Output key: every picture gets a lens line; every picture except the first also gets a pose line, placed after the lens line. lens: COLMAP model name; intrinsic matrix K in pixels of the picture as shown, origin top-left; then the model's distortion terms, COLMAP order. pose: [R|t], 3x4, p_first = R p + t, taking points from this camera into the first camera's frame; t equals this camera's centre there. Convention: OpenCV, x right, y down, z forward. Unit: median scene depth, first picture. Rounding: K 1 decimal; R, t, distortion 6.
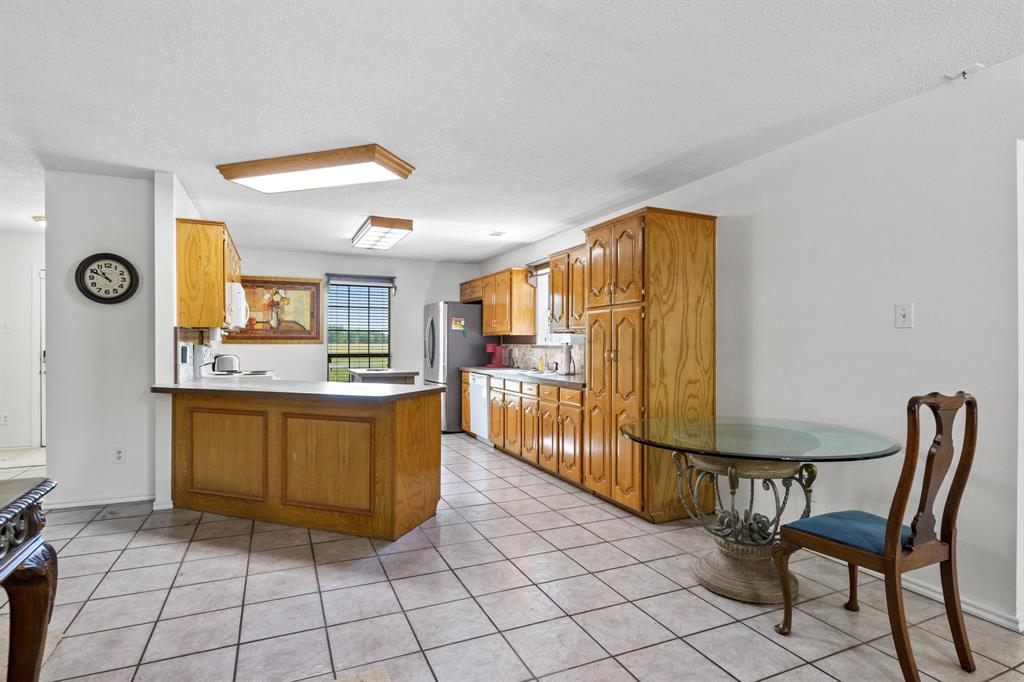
lens RADIAL K [[521.7, 0, 510.0], [0, 521.7, 345.4], [0, 0, 1]] dist [0.002397, -0.000176]
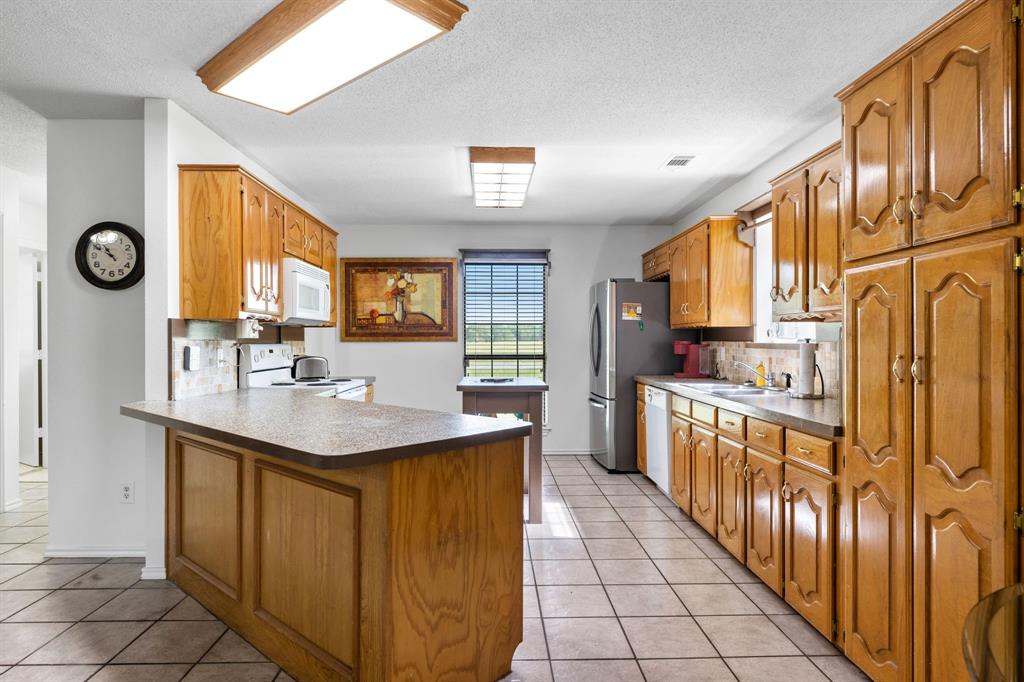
lens RADIAL K [[578.8, 0, 512.8], [0, 578.8, 341.2], [0, 0, 1]] dist [-0.000326, 0.002545]
pose [[0.925408, -0.003052, -0.378960, 0.057367], [0.002189, 0.999994, -0.002709, -0.001627], [0.378966, 0.001678, 0.925409, 0.344956]]
